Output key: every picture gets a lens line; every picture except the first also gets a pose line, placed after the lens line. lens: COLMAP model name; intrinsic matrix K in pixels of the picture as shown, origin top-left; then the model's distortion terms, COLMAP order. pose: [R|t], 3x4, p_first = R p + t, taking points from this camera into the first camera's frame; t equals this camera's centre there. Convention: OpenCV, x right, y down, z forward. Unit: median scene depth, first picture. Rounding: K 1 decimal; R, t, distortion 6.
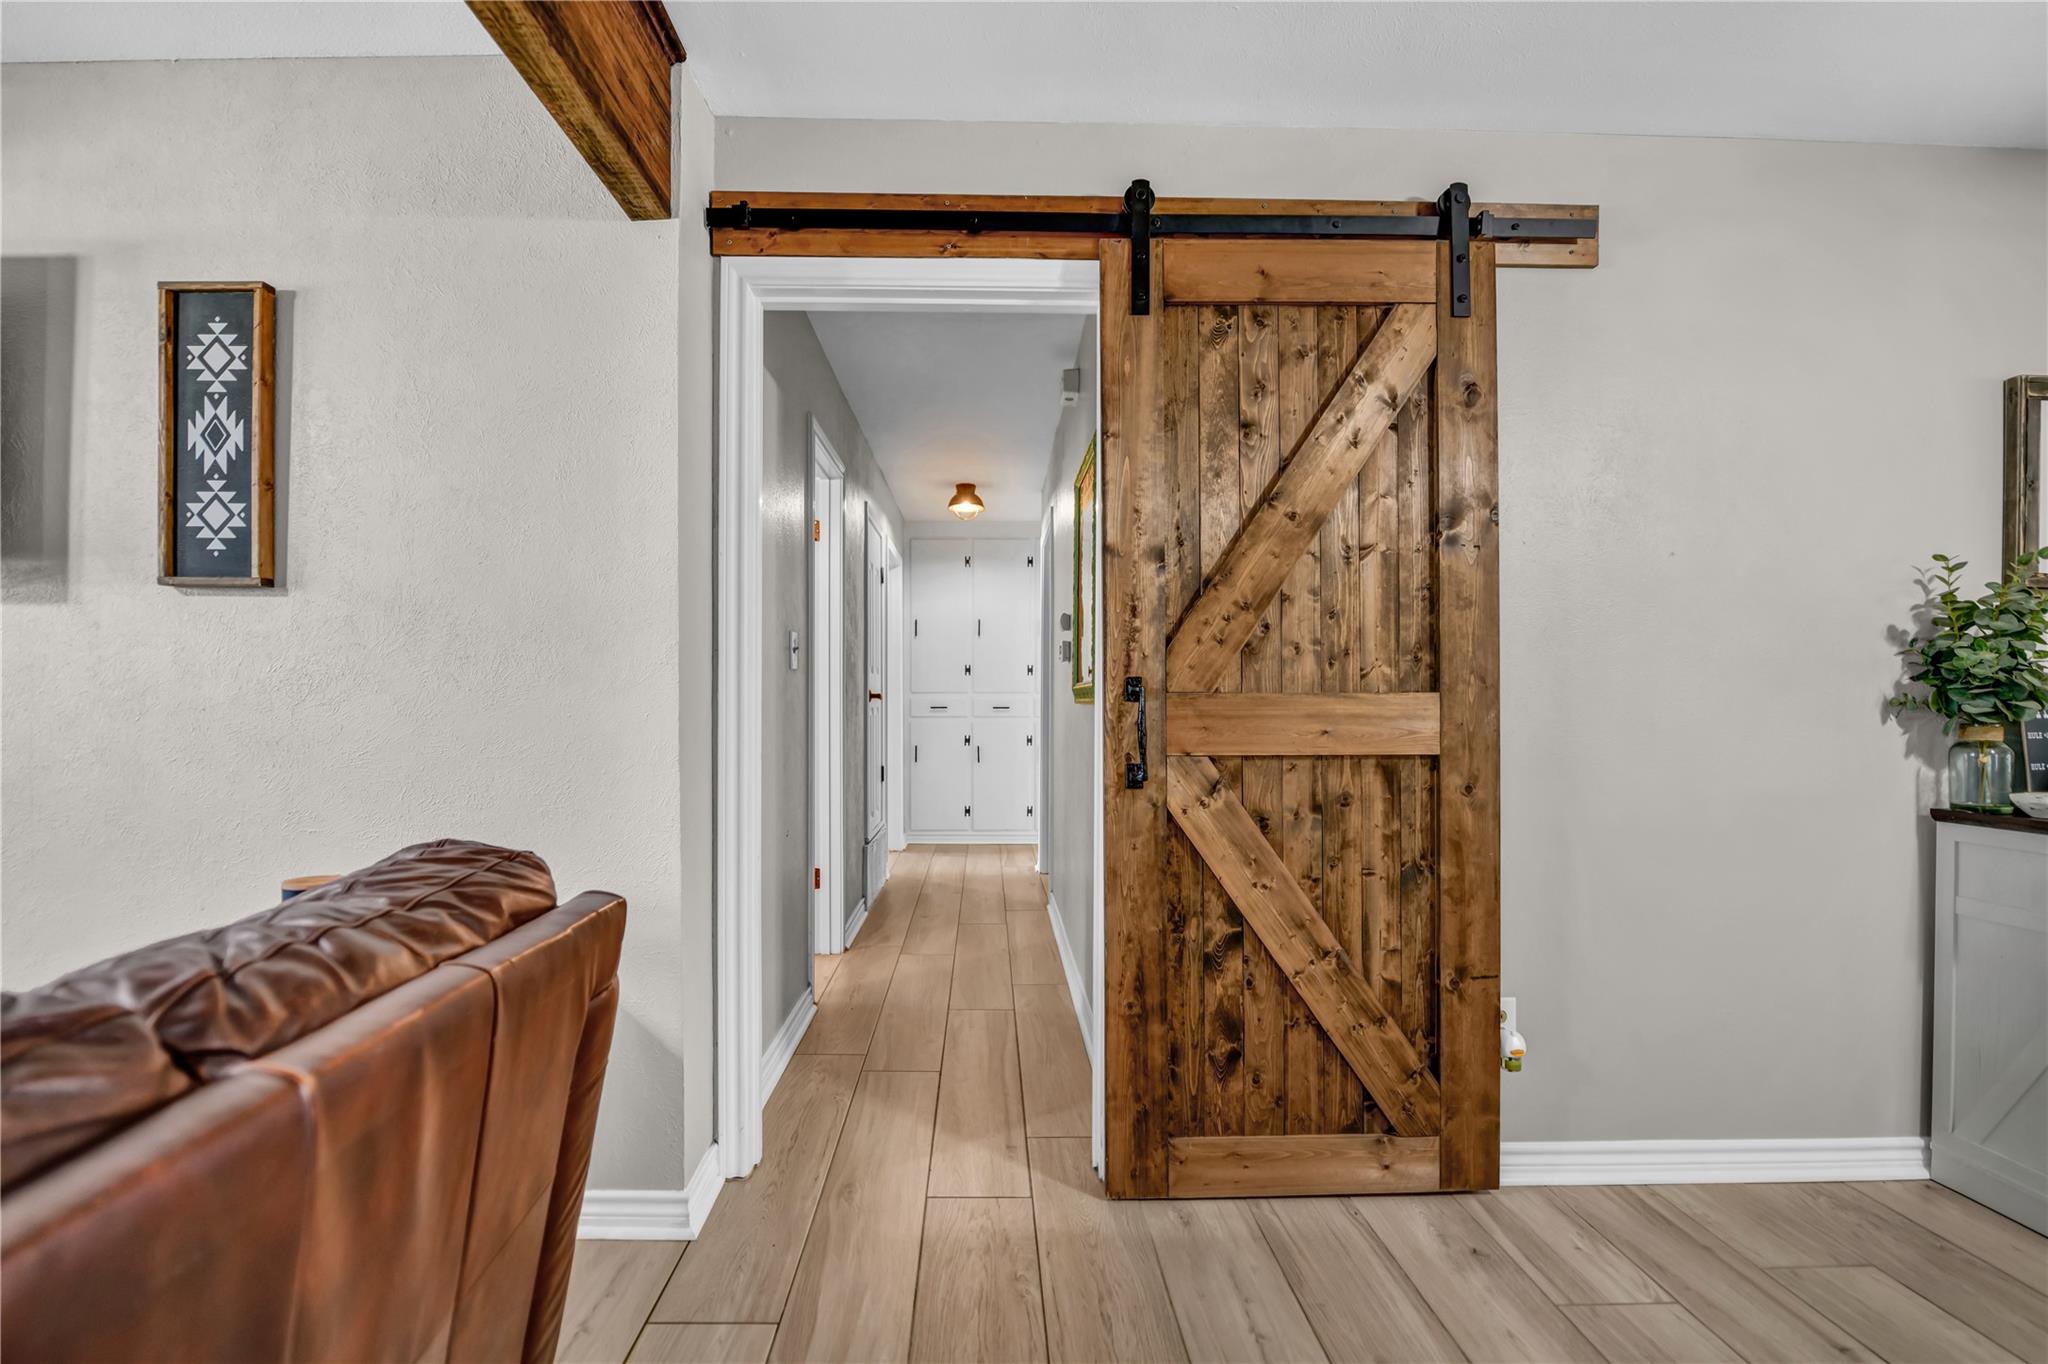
lens RADIAL K [[889.7, 0, 1022.2], [0, 889.7, 687.3], [0, 0, 1]] dist [-0.015424, -0.000486]
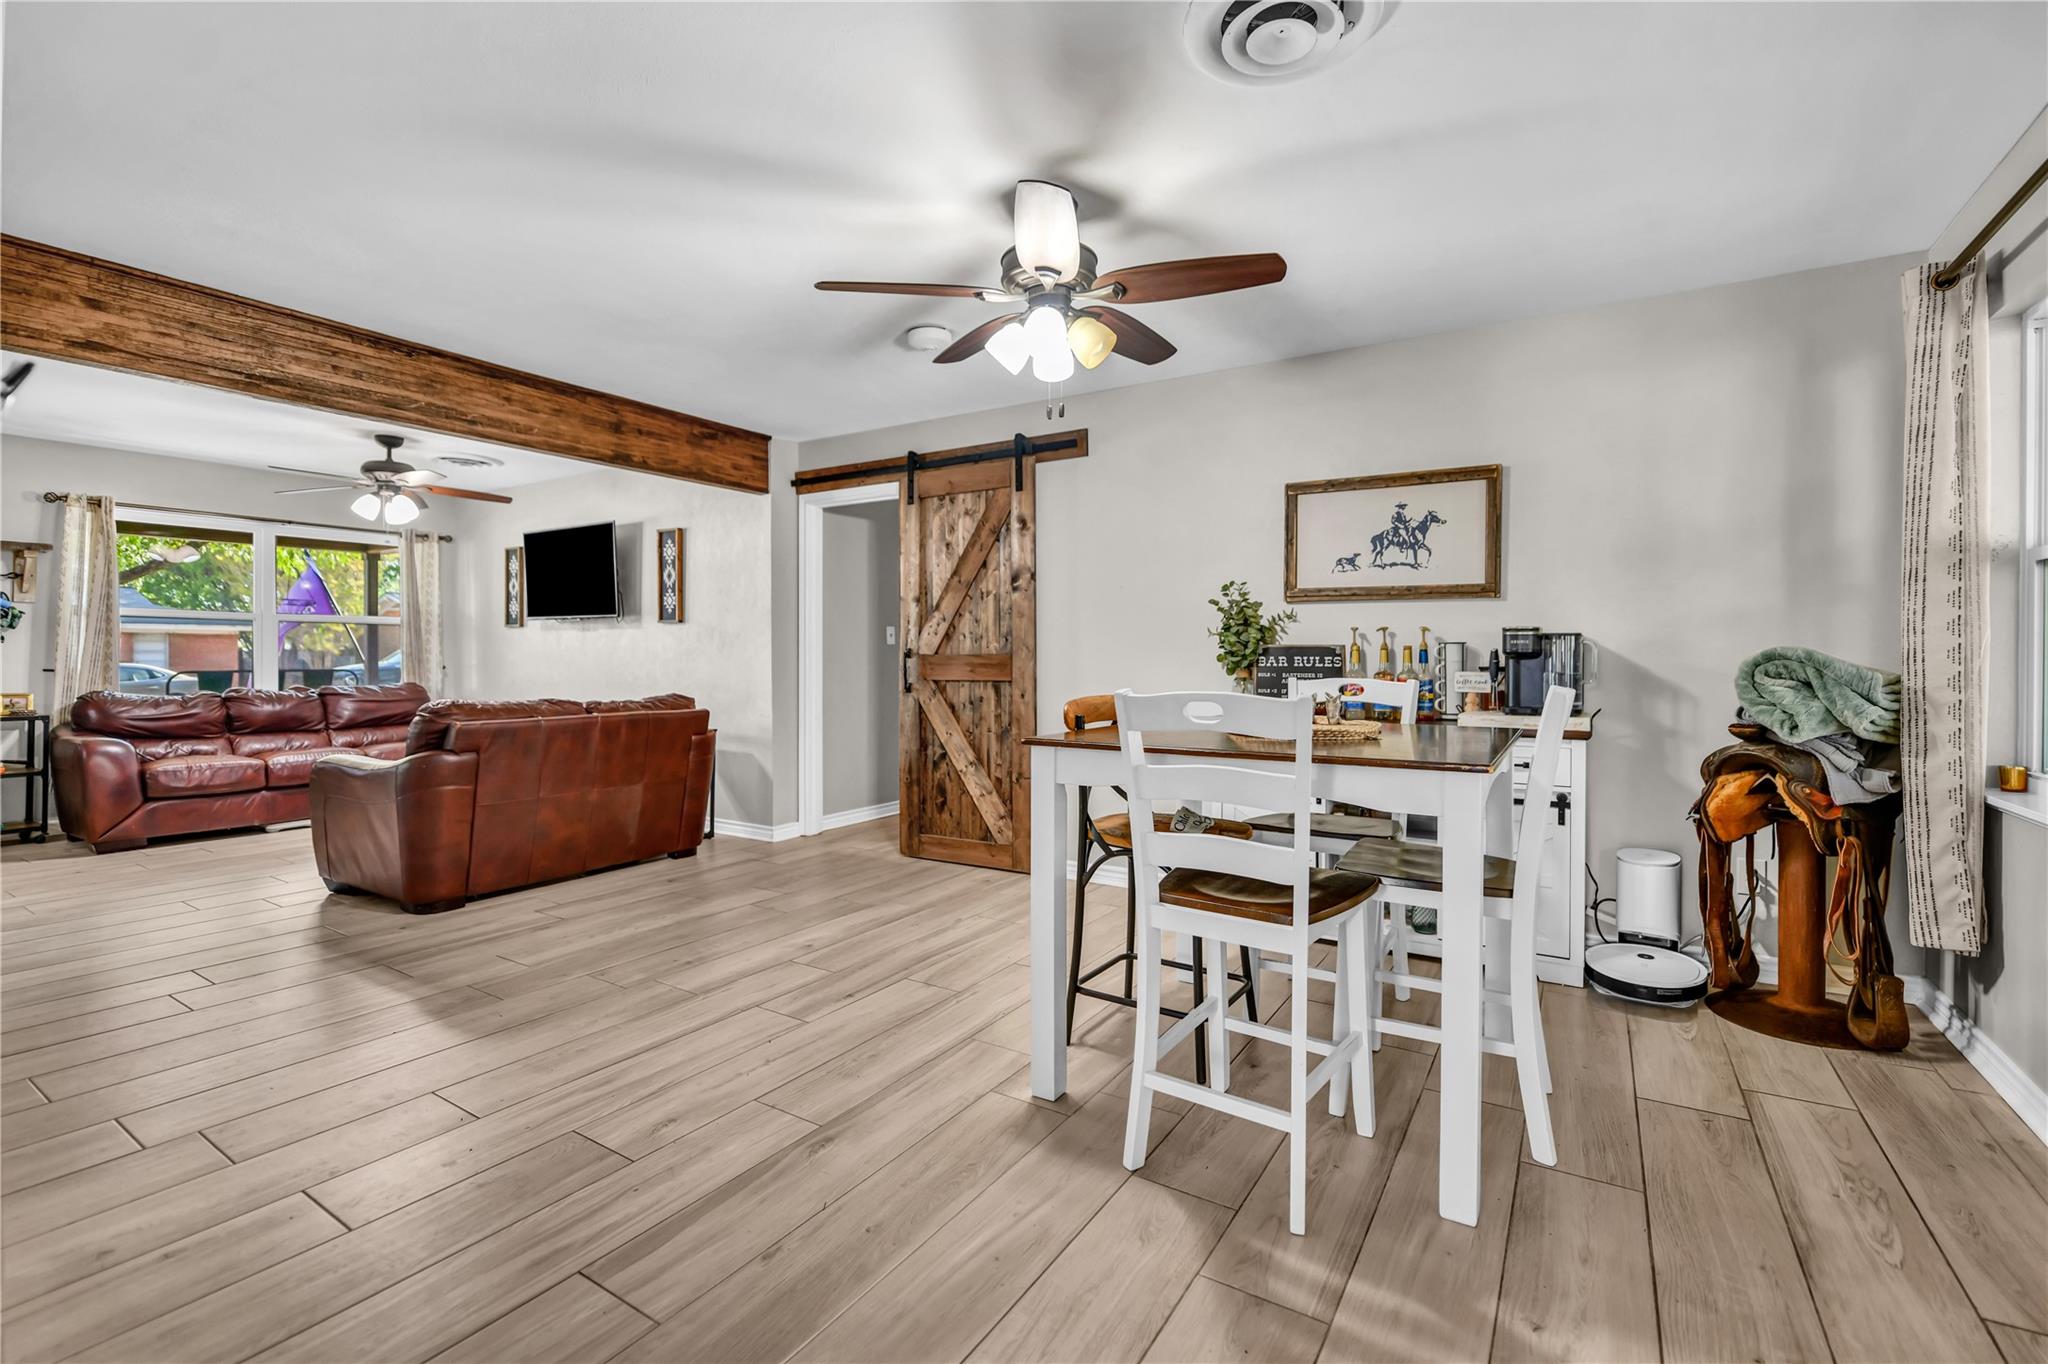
lens RADIAL K [[905.5, 0, 1020.4], [0, 905.5, 662.1], [0, 0, 1]] dist [0.001116, -0.009869]
pose [[0.836751, -0.001365, -0.547582, 1.785602], [0.001865, 0.999998, 0.000357, 0.026407], [0.547580, -0.001319, 0.836752, -0.969622]]
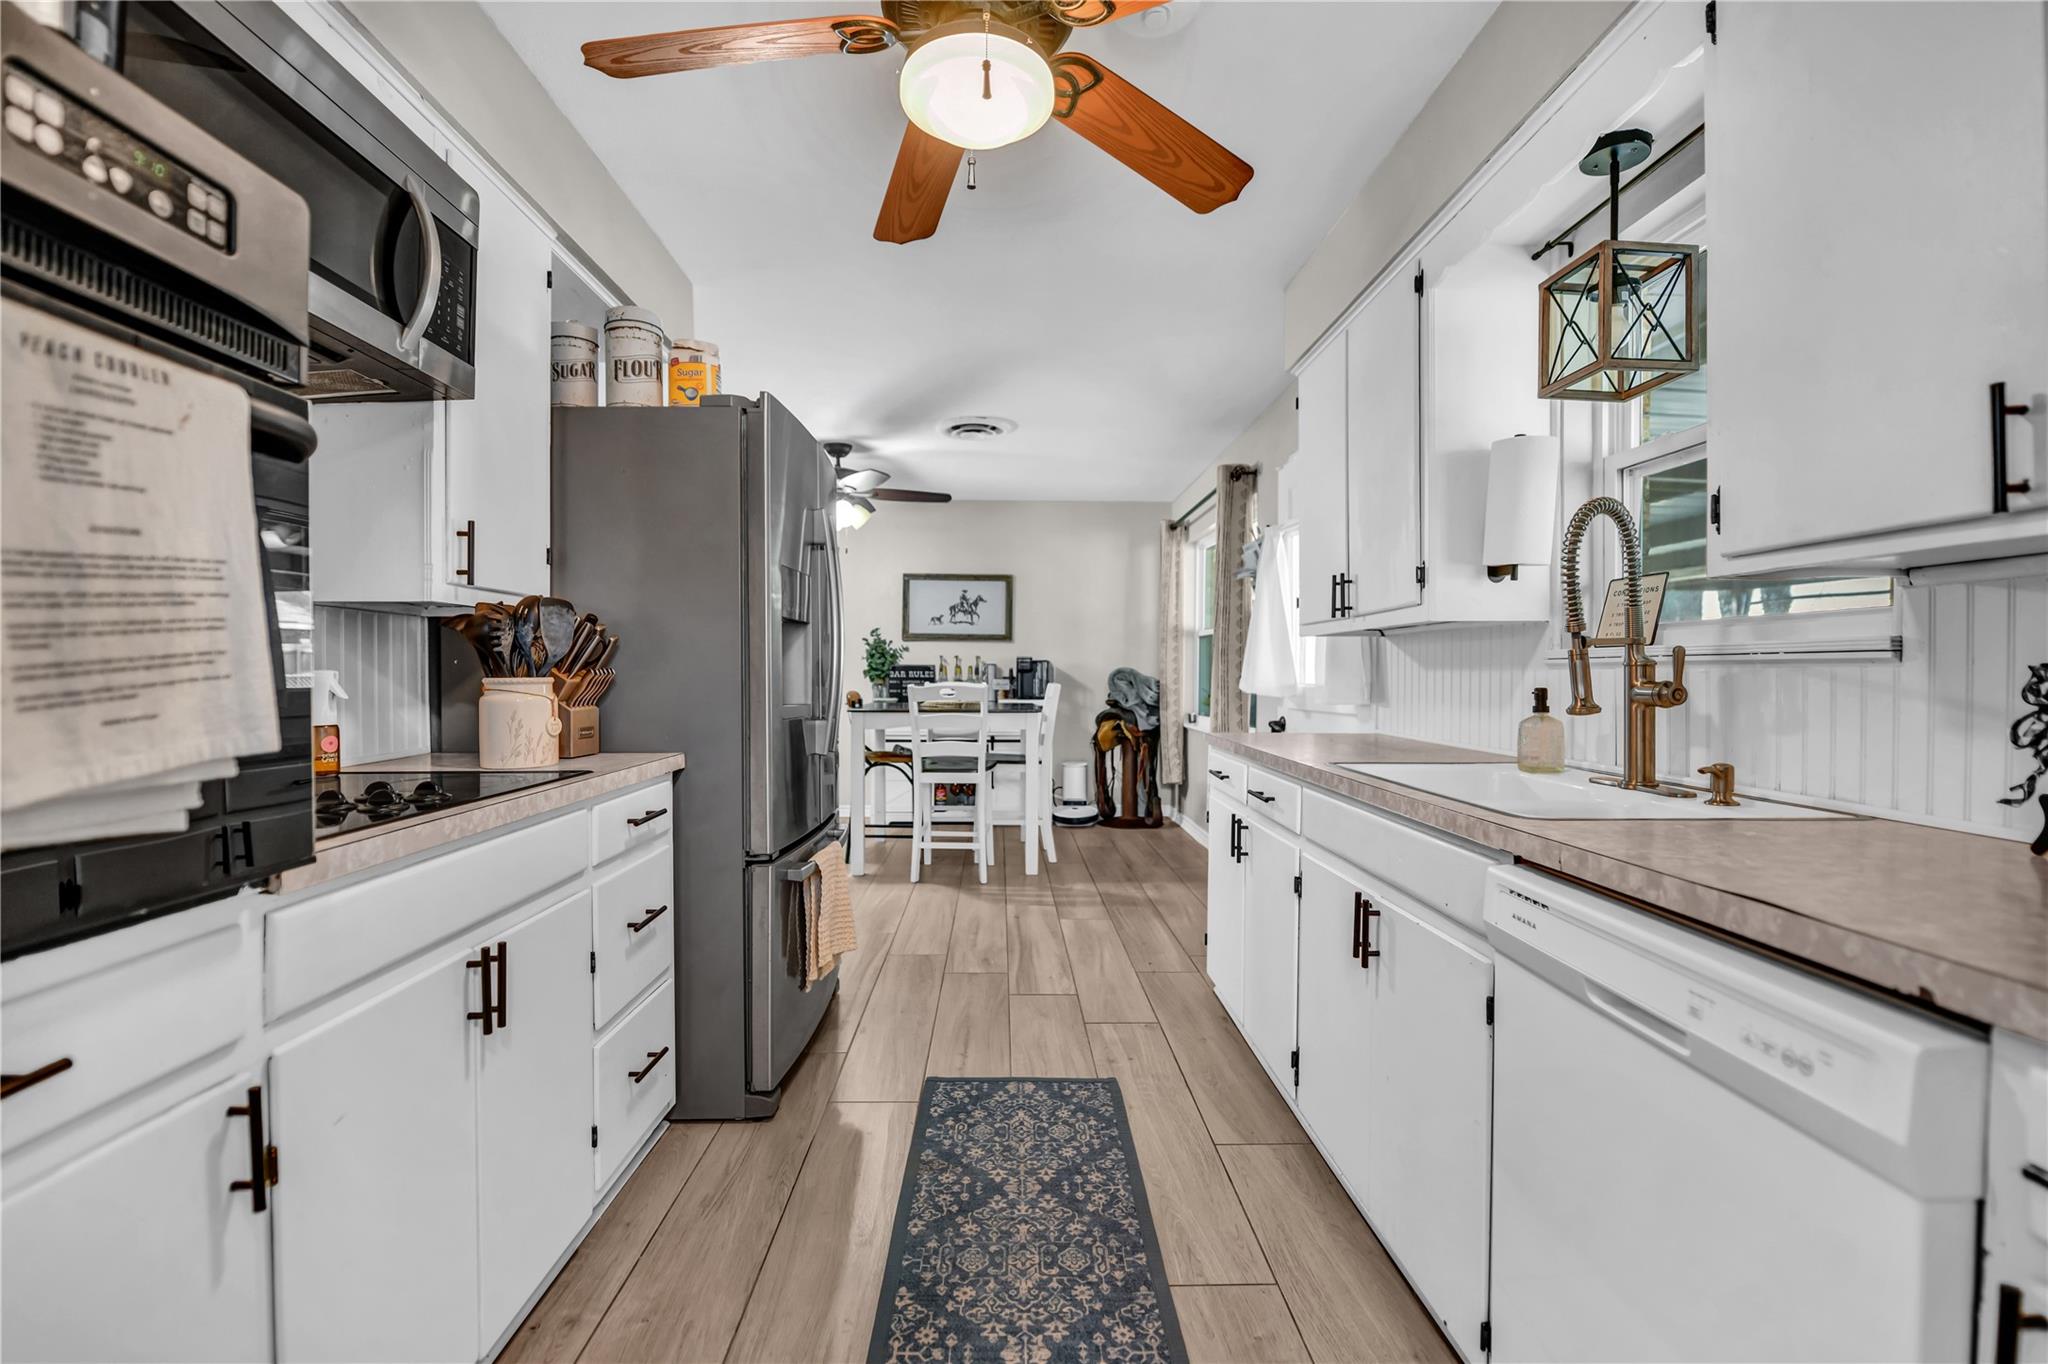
lens RADIAL K [[889.7, 0, 1022.2], [0, 889.7, 687.3], [0, 0, 1]] dist [-0.015424, -0.000486]
pose [[0.999893, -0.003160, 0.014262, 1.589655], [0.003027, 0.999952, 0.009343, 0.045960], [-0.014291, -0.009299, 0.999855, -2.430477]]
